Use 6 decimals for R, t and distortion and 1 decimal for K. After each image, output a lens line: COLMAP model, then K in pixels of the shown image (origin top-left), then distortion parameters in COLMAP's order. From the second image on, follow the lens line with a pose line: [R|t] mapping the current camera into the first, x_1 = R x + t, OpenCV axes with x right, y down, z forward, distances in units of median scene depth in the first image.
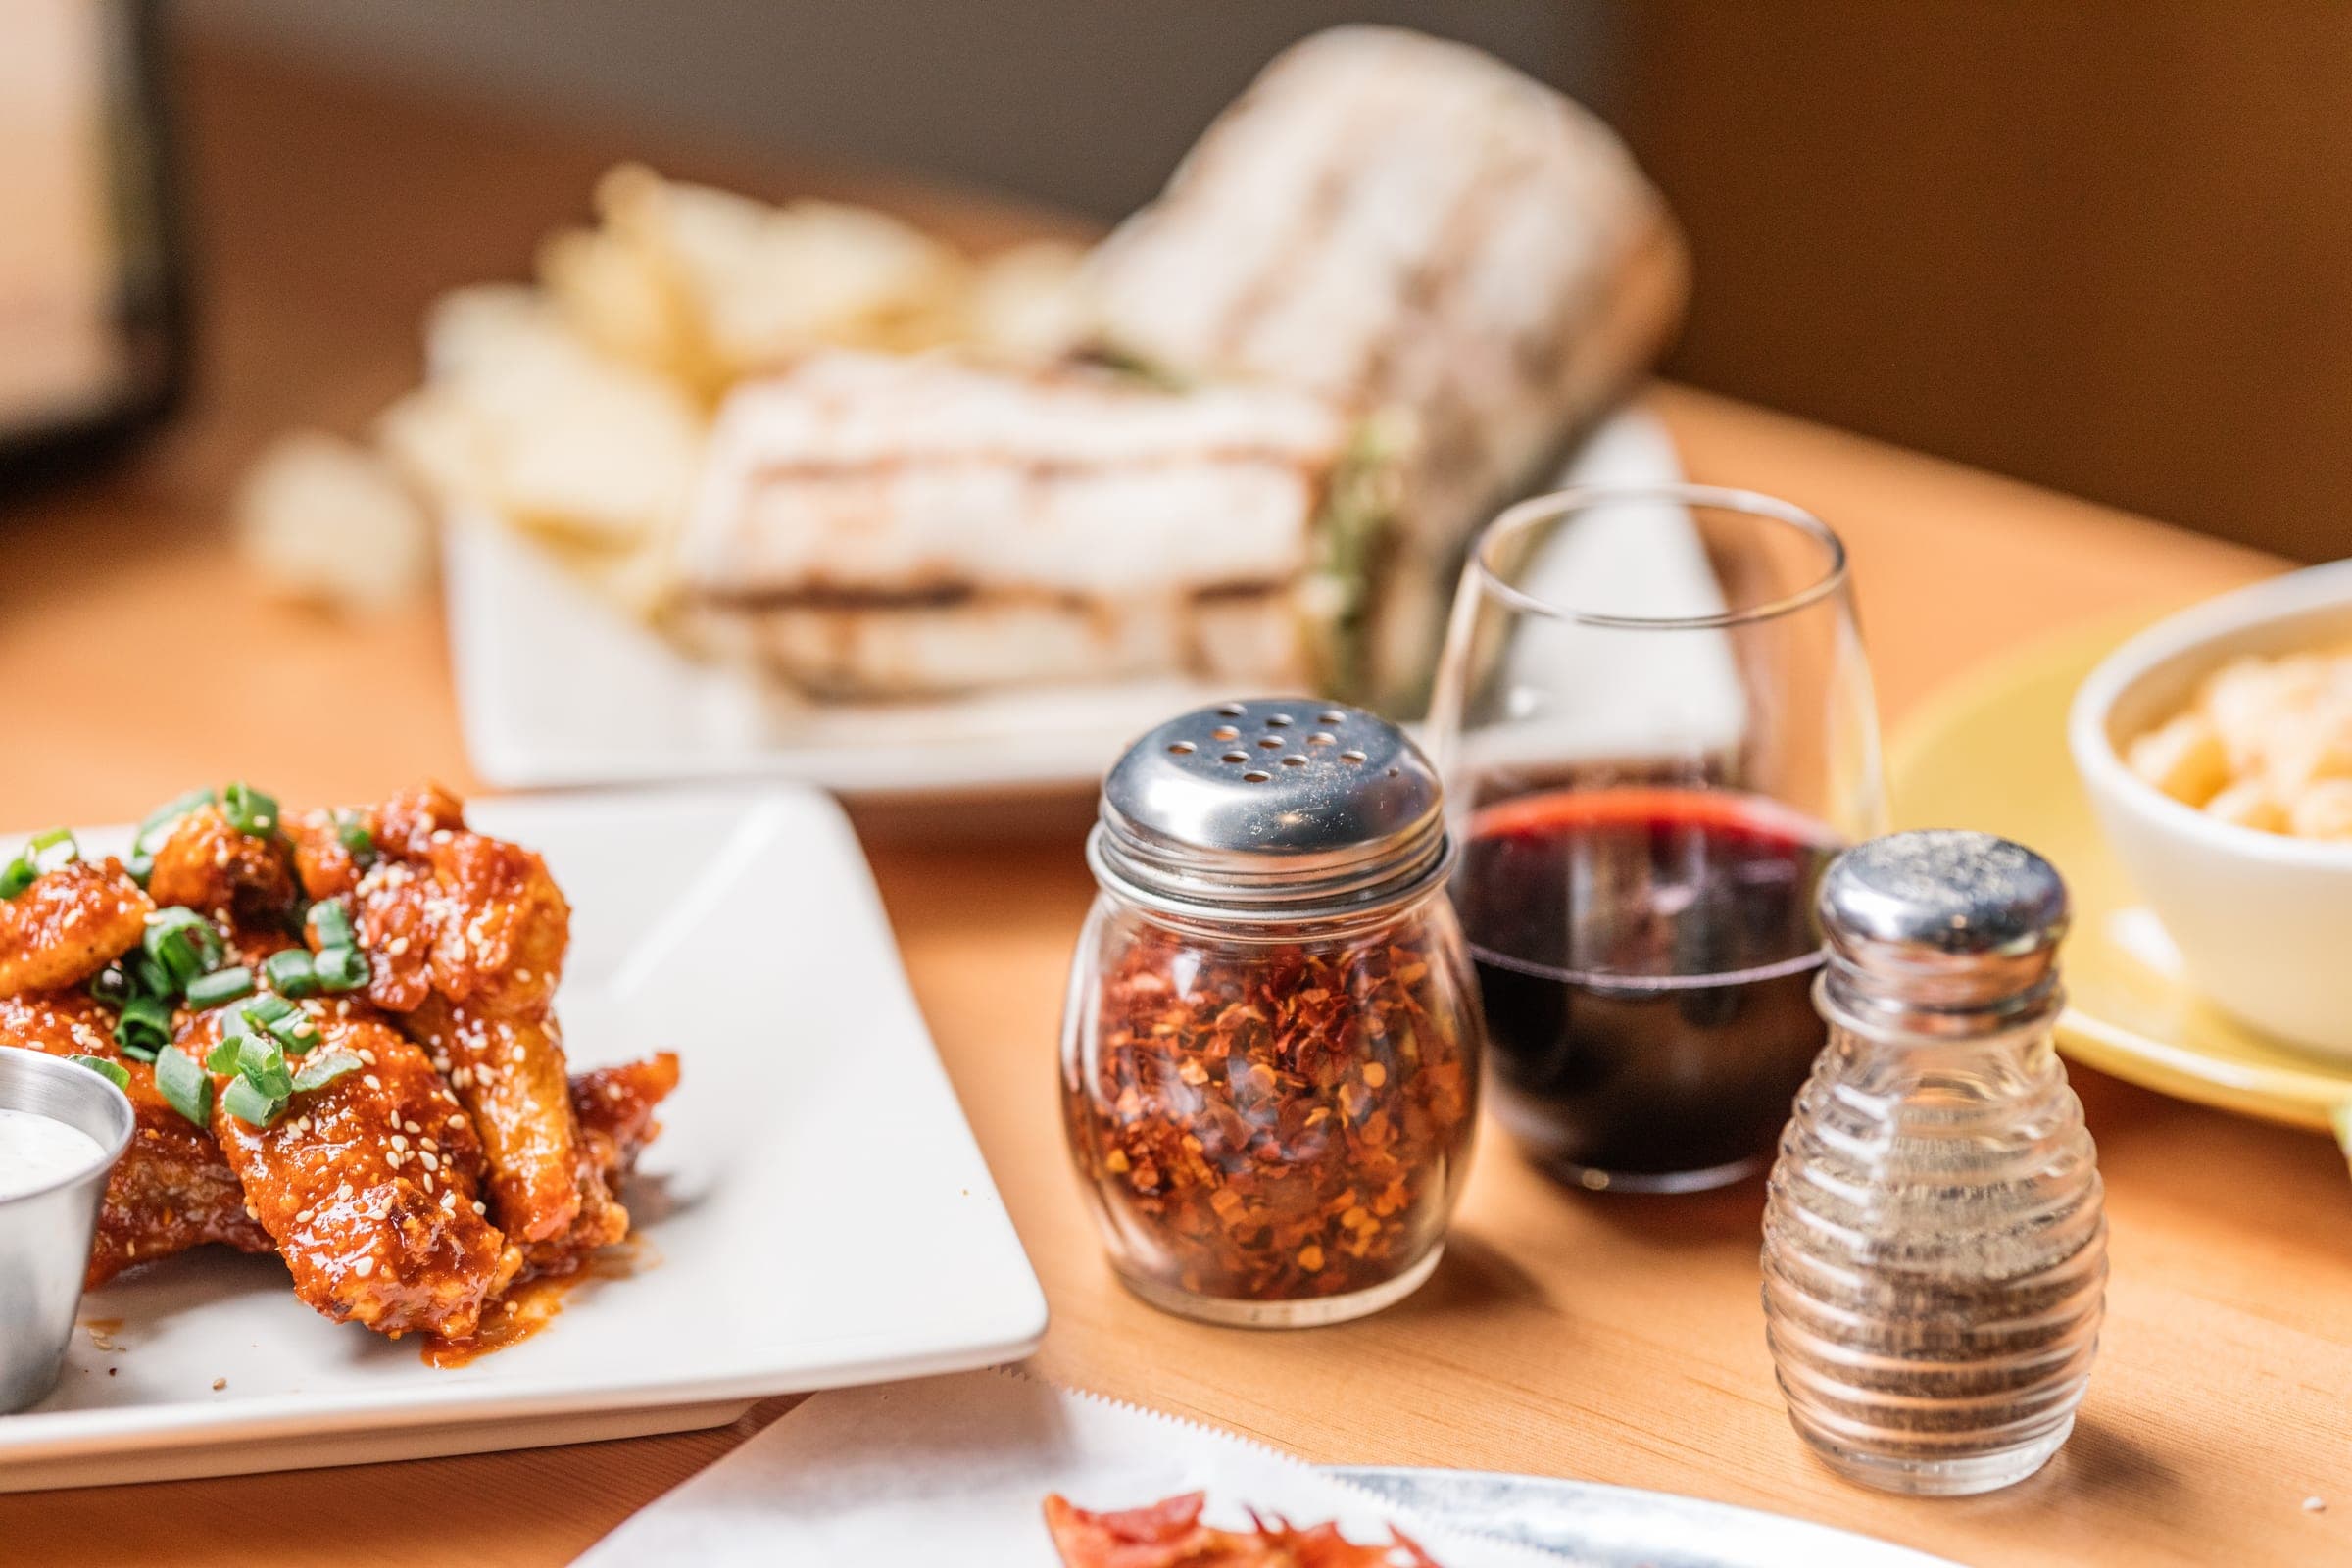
lens RADIAL K [[10845.8, 0, 1176.0], [0, 10845.8, 784.0], [0, 0, 1]] dist [-0.015238, 1.470704]
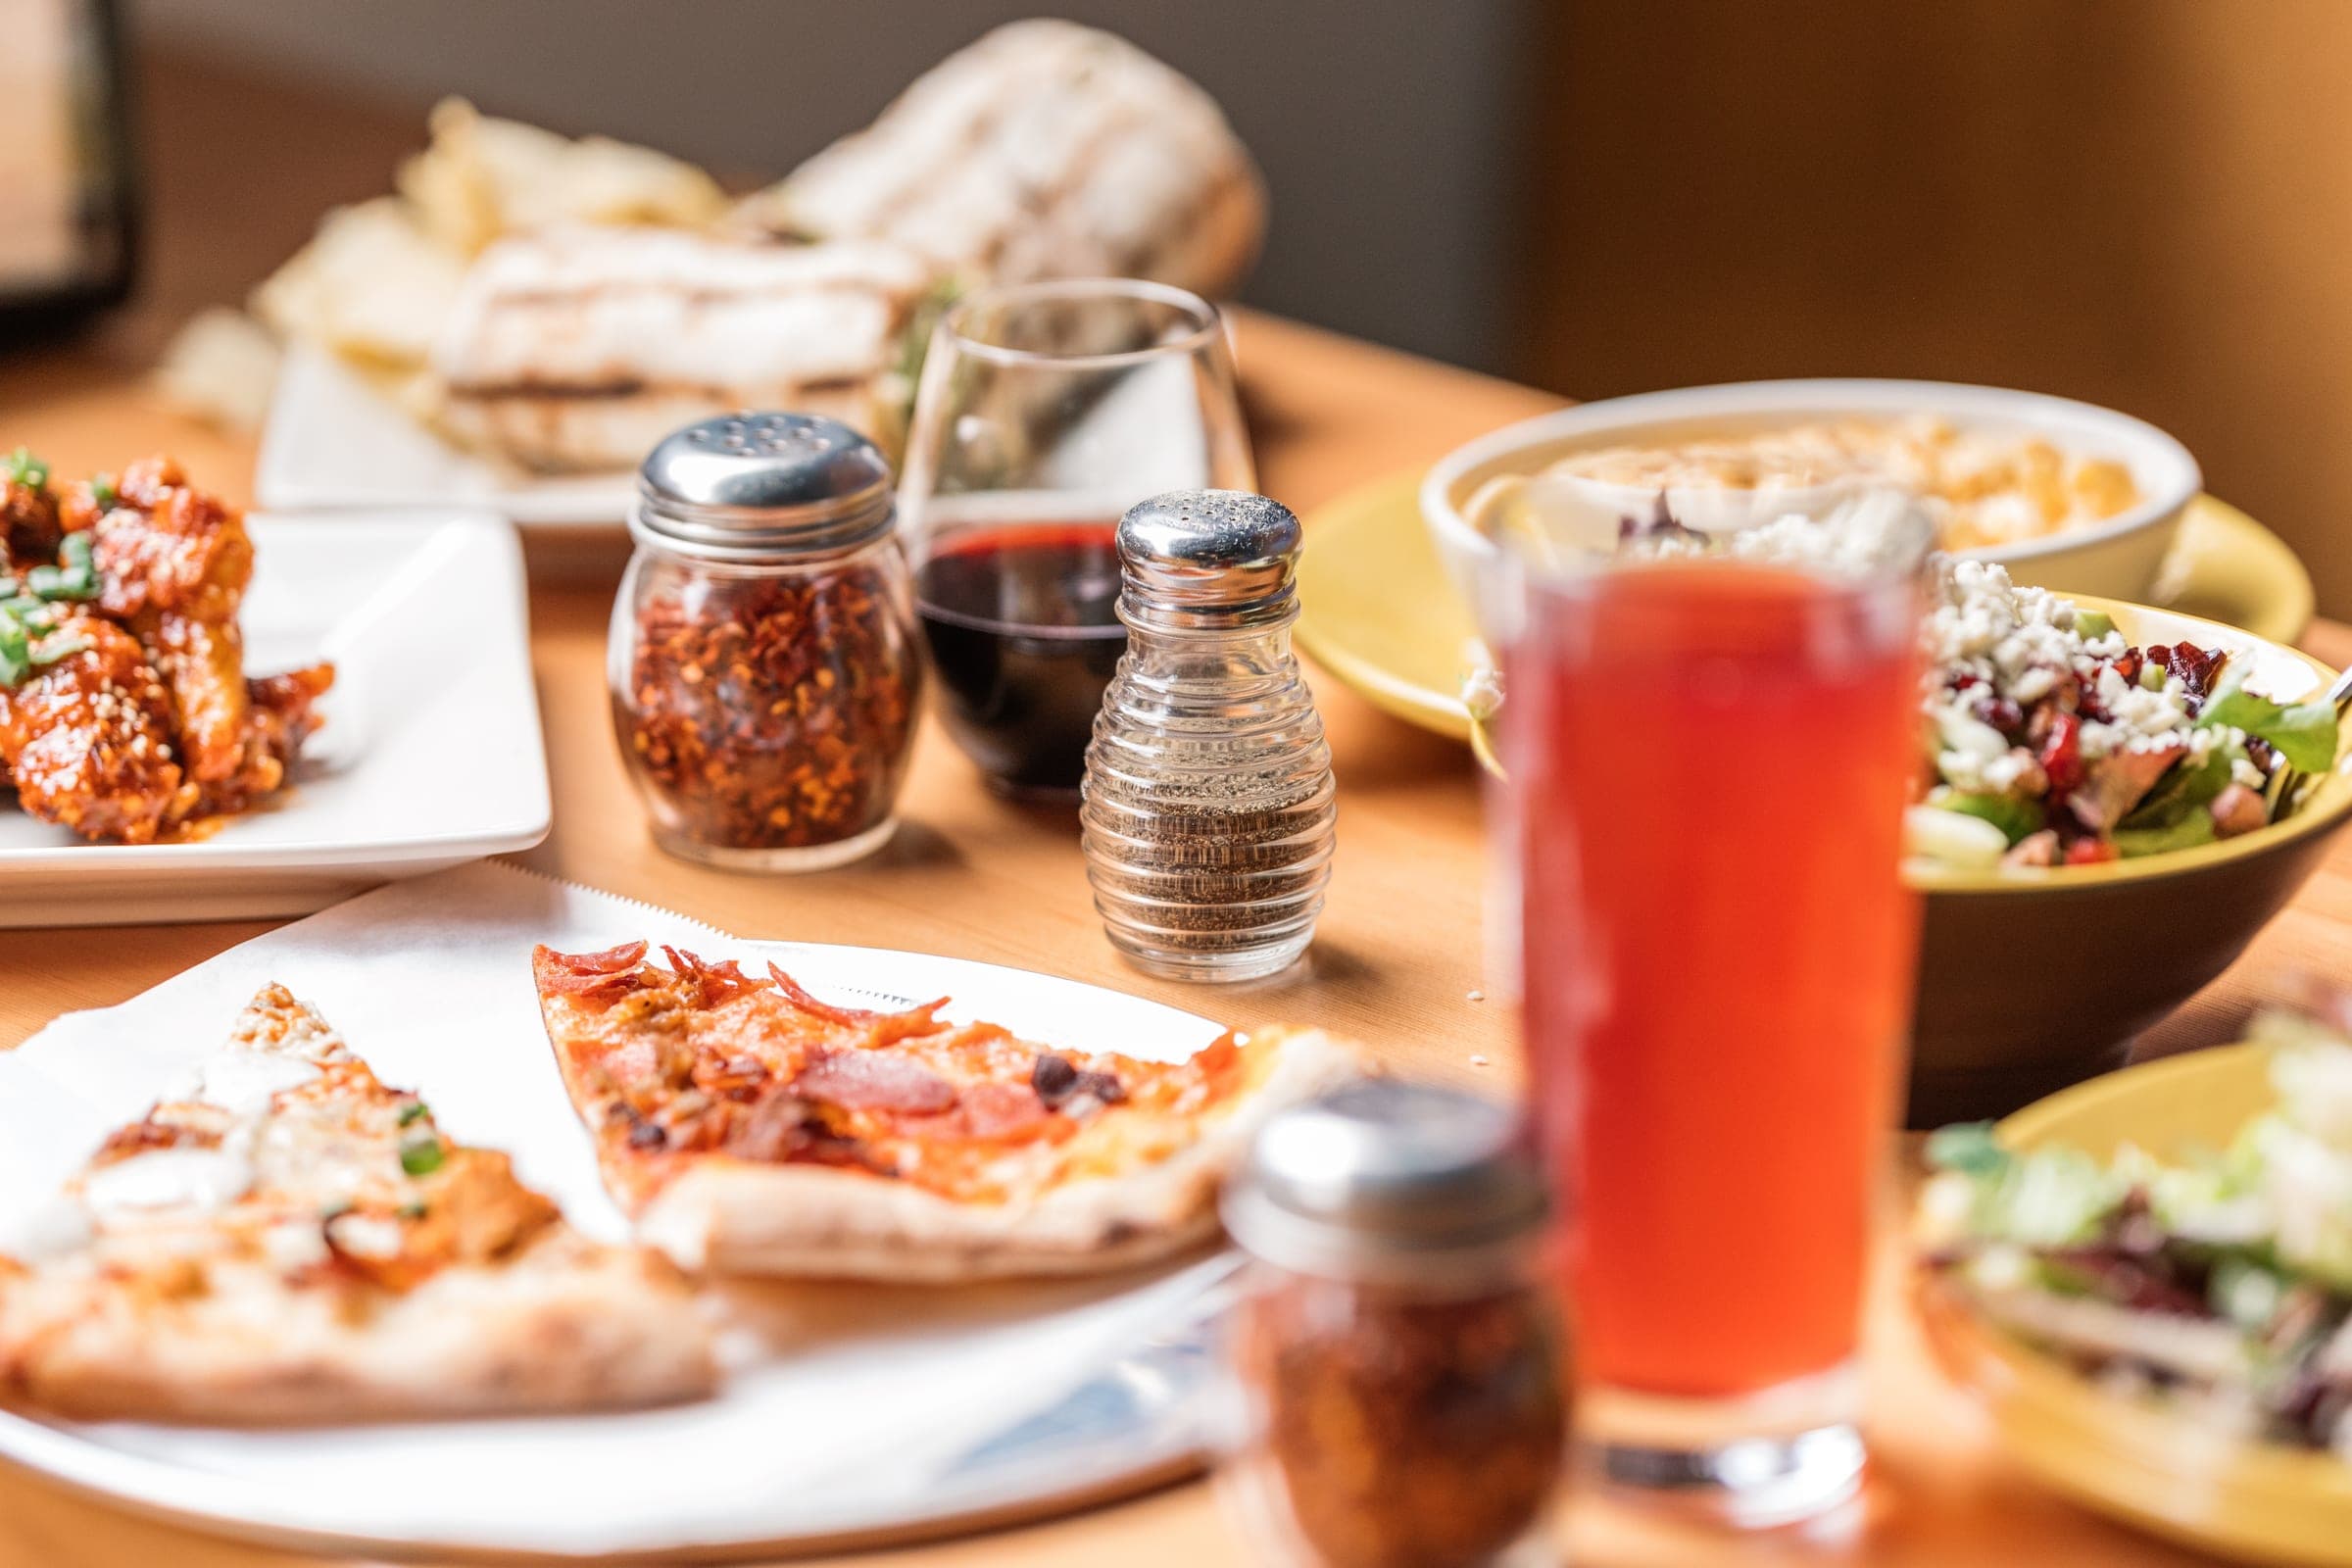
lens RADIAL K [[10845.8, 0, 1176.0], [0, 10845.8, 784.0], [0, 0, 1]] dist [-0.015238, 1.470704]
pose [[0.995854, 0.033137, -0.084714, 0.176091], [-0.038599, 0.997224, -0.063671, 0.123924], [0.082369, 0.066677, 0.994369, -0.338754]]
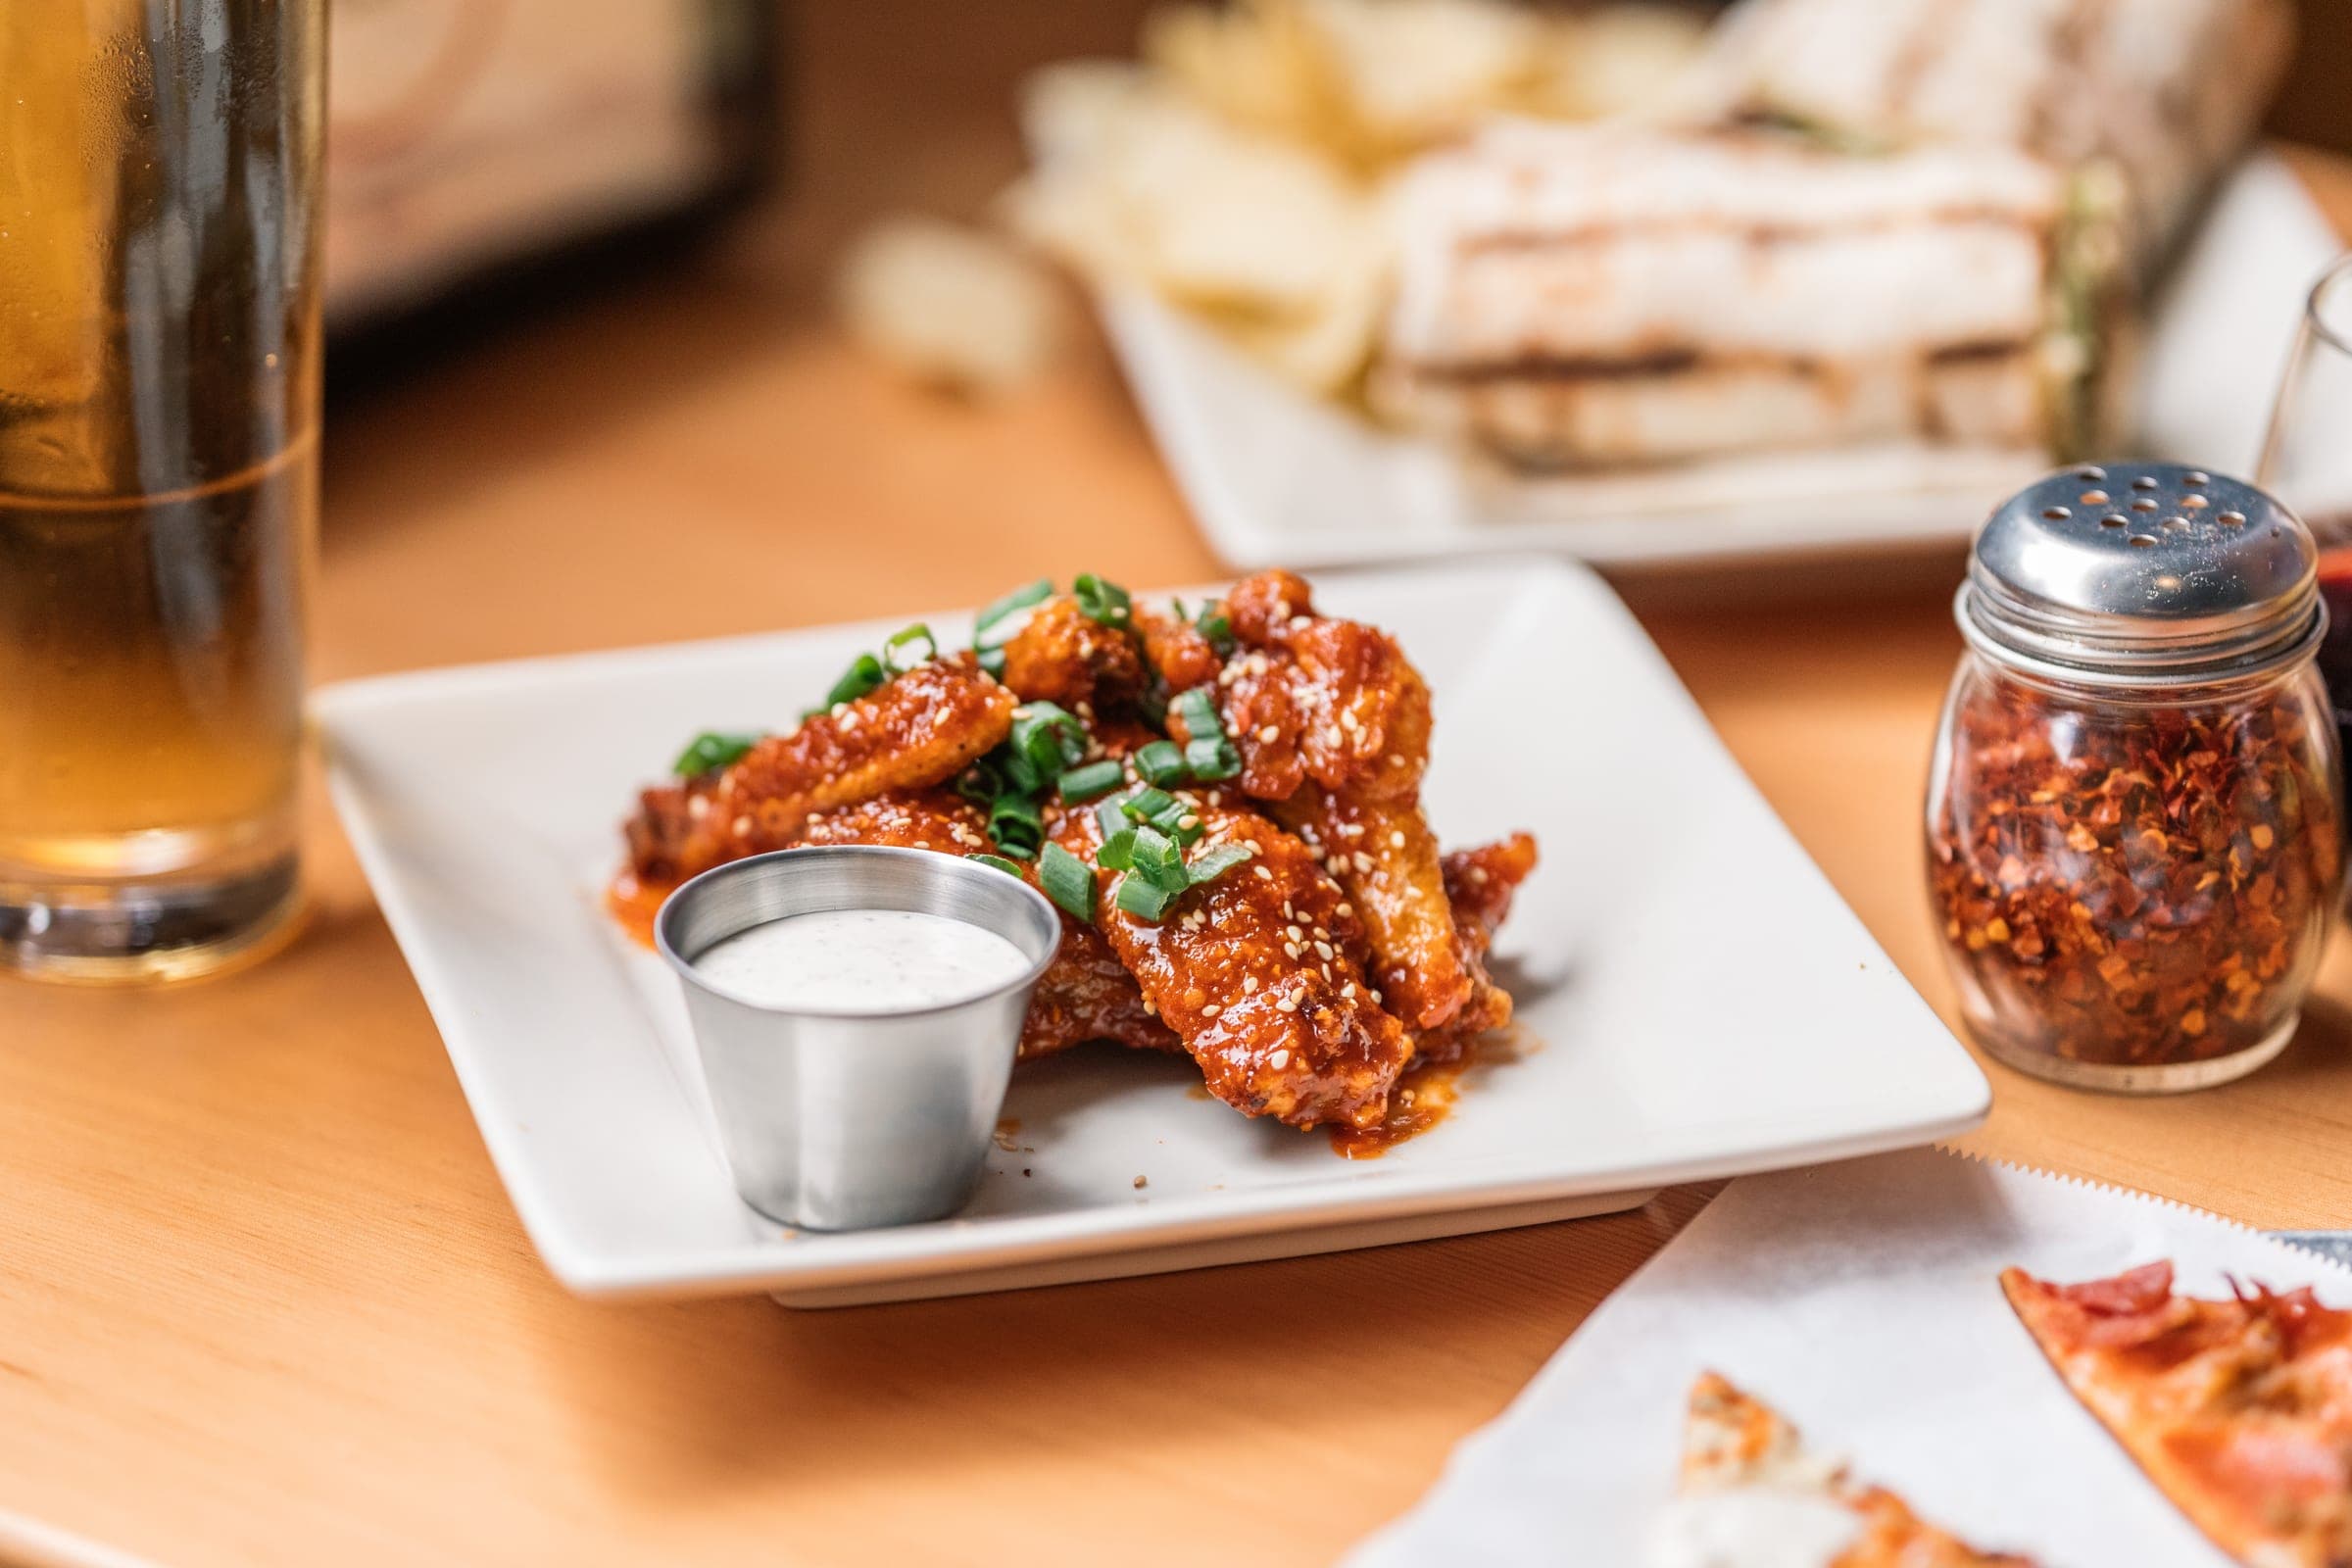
lens RADIAL K [[10845.8, 0, 1176.0], [0, 10845.8, 784.0], [0, 0, 1]] dist [-0.015238, 1.470704]
pose [[0.997556, -0.027876, 0.064064, -0.144407], [0.026237, 0.999310, 0.026280, -0.006829], [-0.064753, -0.024535, 0.997600, 0.012172]]
